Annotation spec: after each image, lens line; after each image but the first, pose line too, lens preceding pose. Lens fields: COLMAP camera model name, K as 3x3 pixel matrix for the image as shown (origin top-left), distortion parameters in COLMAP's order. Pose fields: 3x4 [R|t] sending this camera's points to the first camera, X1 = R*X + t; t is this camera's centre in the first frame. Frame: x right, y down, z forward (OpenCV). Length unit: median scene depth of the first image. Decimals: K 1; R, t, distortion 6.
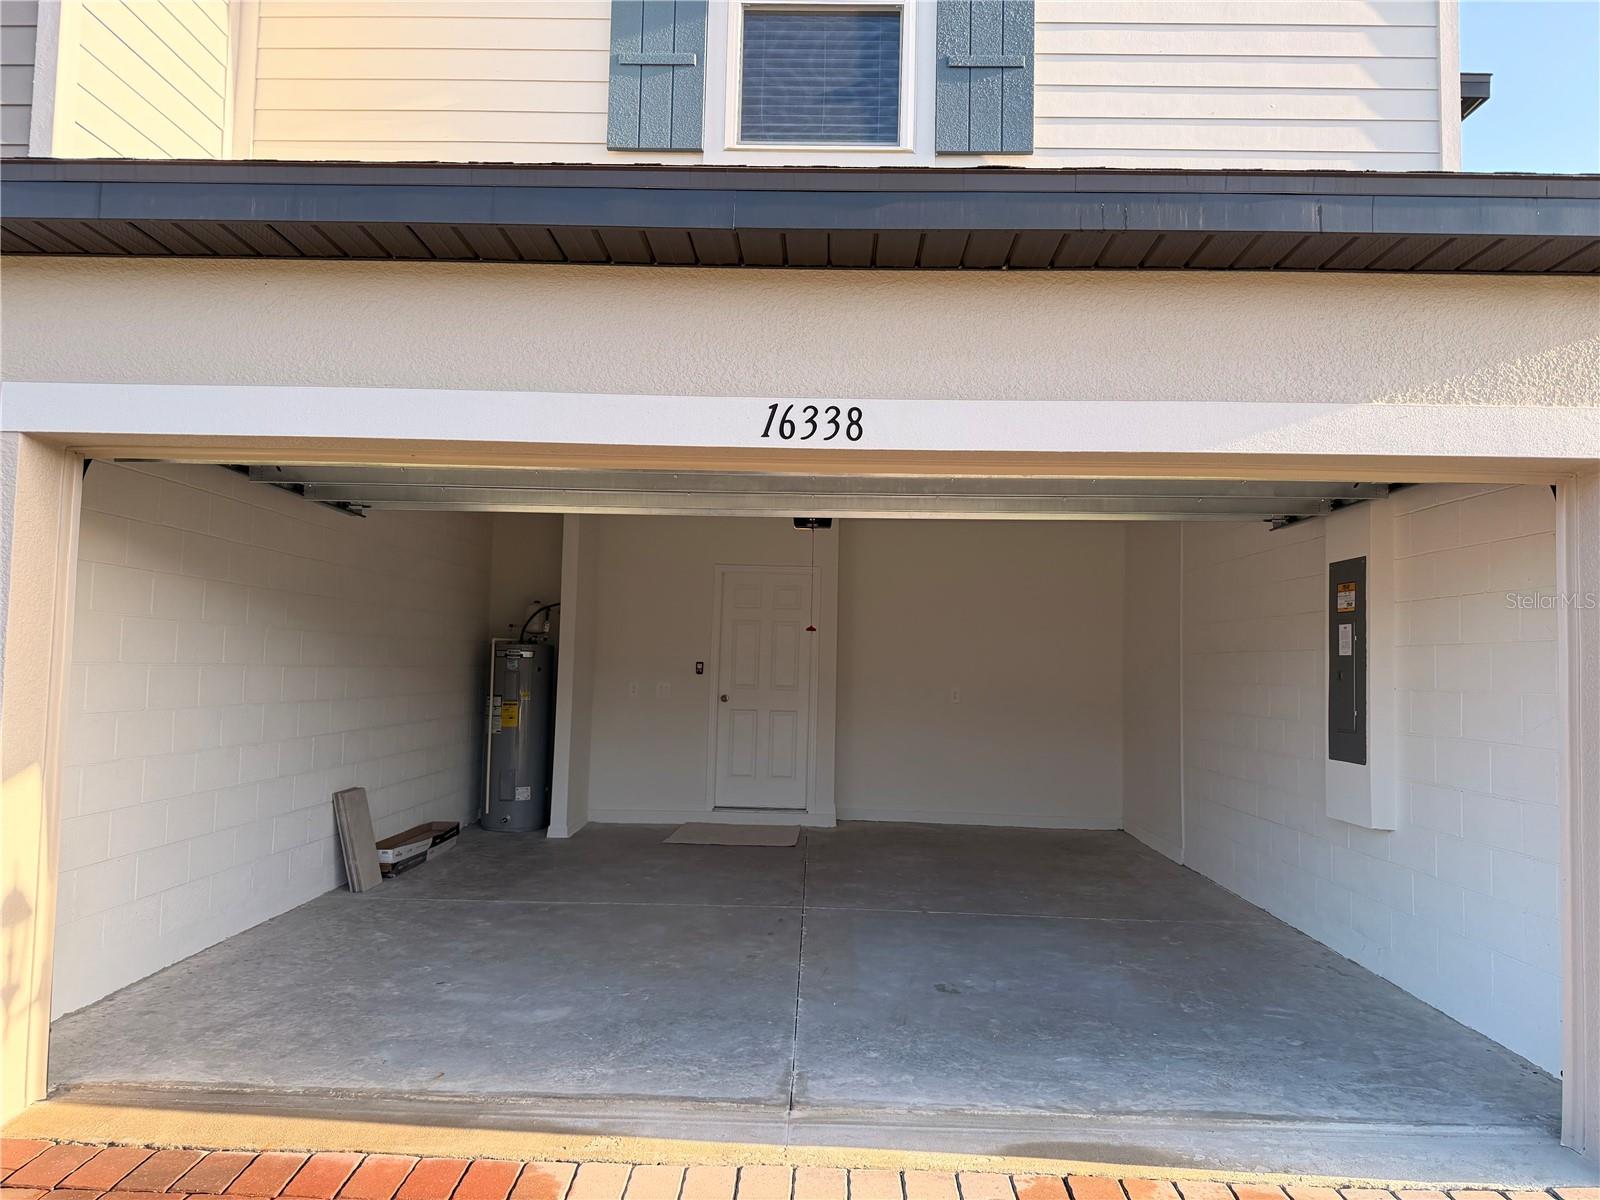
lens RADIAL K [[1115.7, 0, 800.0], [0, 1115.7, 600.0], [0, 0, 1]] dist [0.061577, -0.080098]
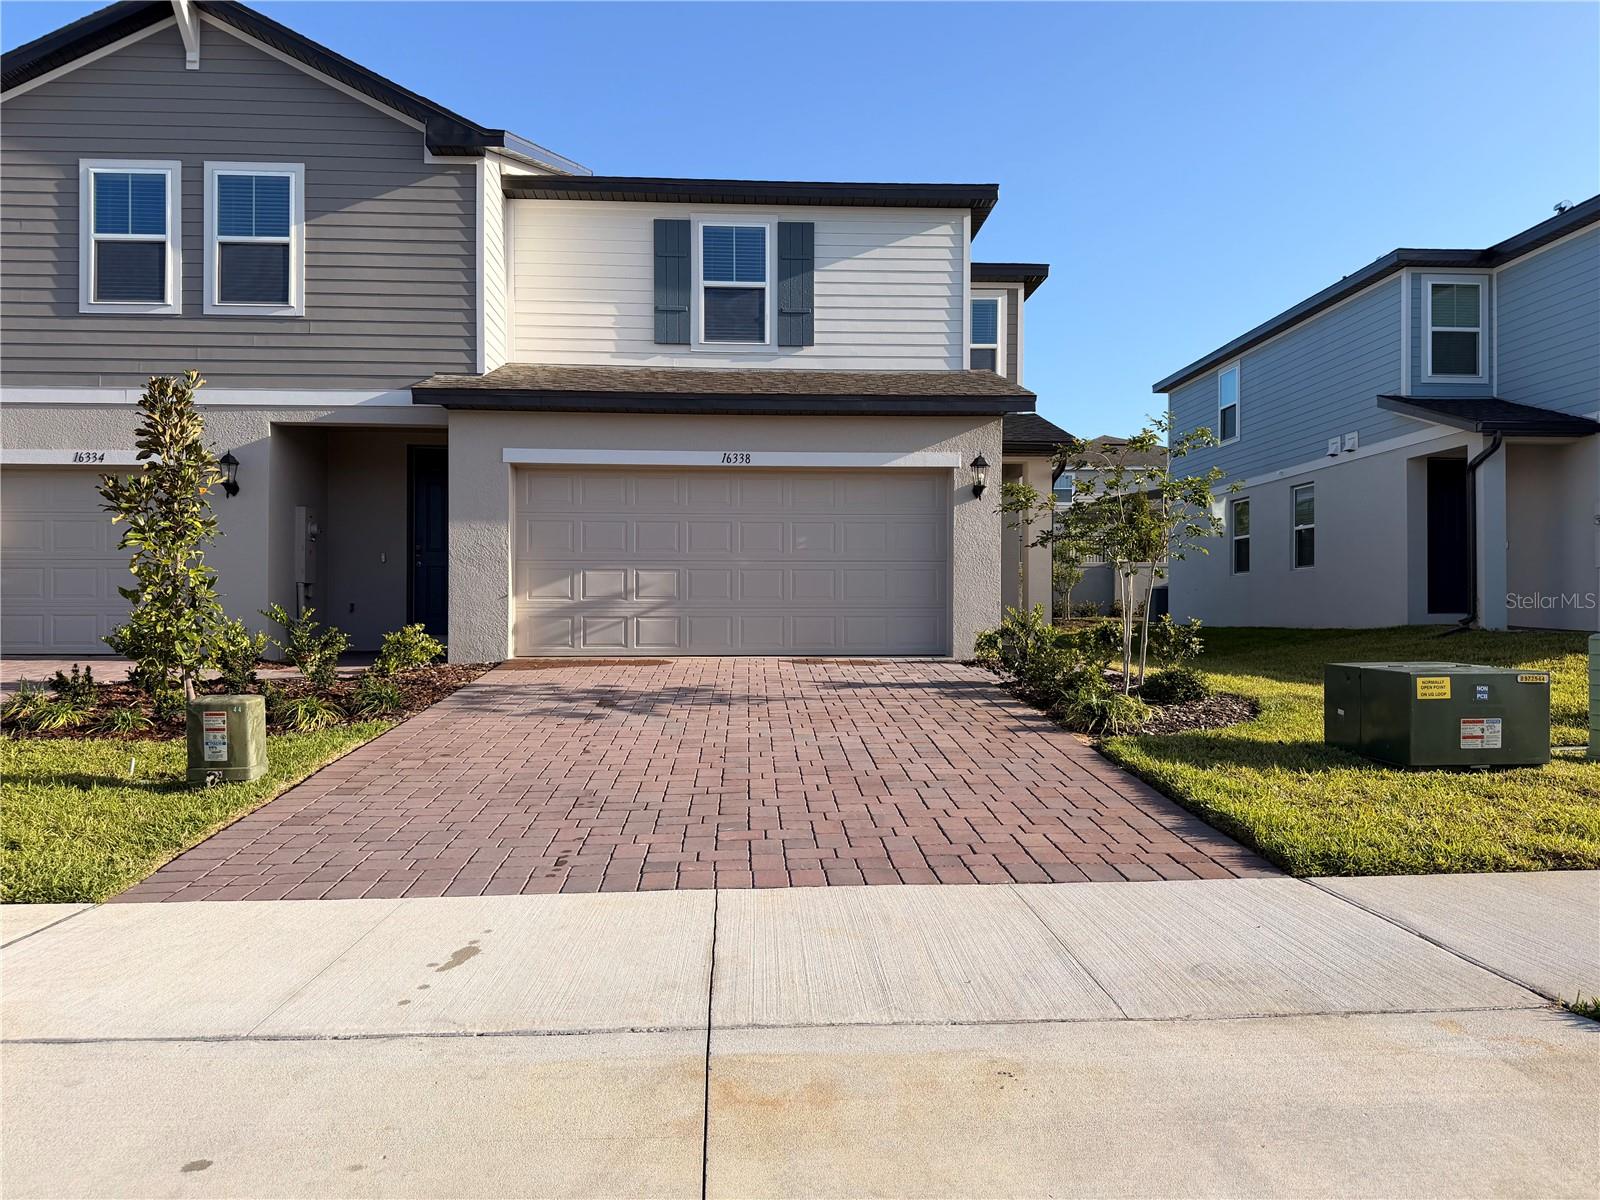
lens RADIAL K [[1115.7, 0, 800.0], [0, 1115.7, 600.0], [0, 0, 1]] dist [0.061577, -0.080098]
pose [[0.996777, -0.019780, 0.077748, -0.062857], [0.015836, 0.998572, 0.051018, 0.102800], [-0.078646, -0.049622, 0.995667, -2.287898]]
